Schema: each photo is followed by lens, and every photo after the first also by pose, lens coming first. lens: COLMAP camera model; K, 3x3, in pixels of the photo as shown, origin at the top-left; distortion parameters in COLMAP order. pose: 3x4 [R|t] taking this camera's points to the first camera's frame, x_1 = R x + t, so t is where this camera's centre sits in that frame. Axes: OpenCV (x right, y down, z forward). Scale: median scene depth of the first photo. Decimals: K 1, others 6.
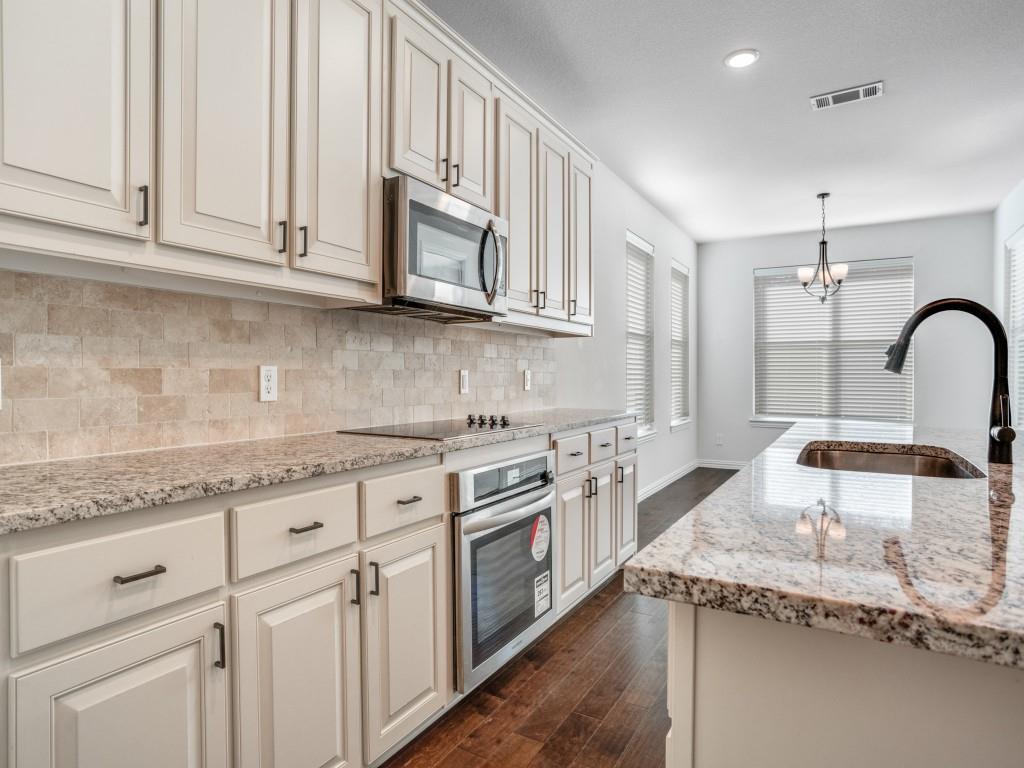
lens RADIAL K [[562.9, 0, 505.5], [0, 562.9, 379.1], [0, 0, 1]] dist [-0.013099, 0.001950]
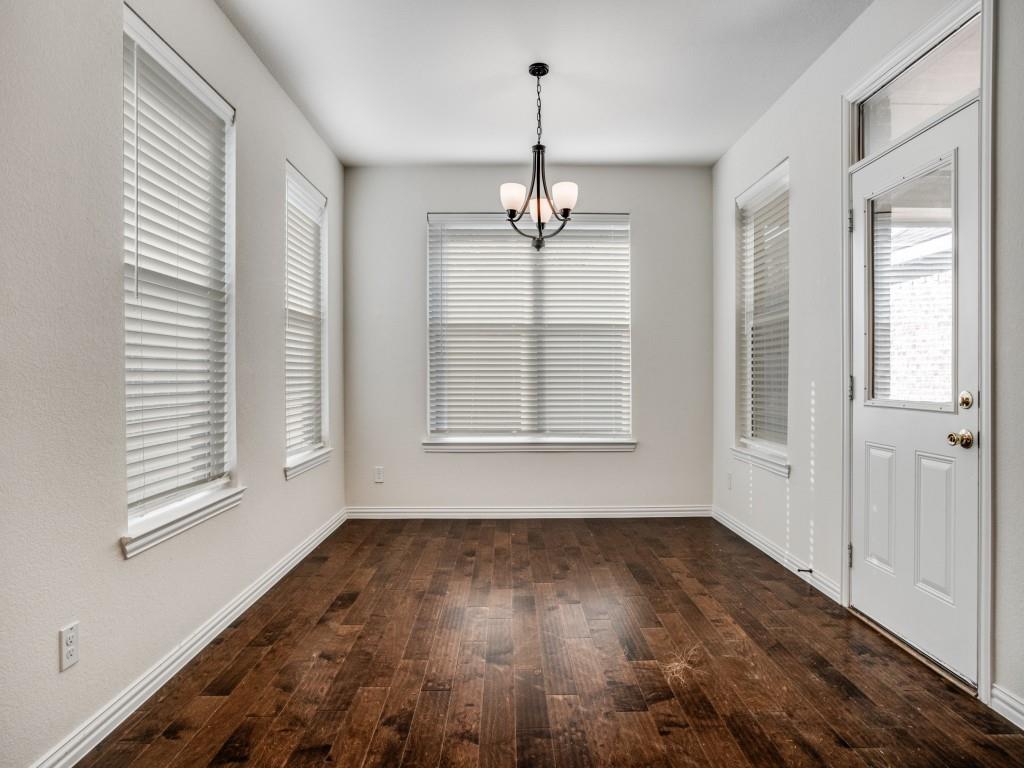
lens RADIAL K [[562.9, 0, 505.5], [0, 562.9, 379.1], [0, 0, 1]] dist [-0.013099, 0.001950]
pose [[0.851206, -0.003498, 0.524820, 0.479114], [0.002887, 0.999994, 0.001982, -0.002369], [-0.524823, -0.000172, 0.851211, 1.093866]]
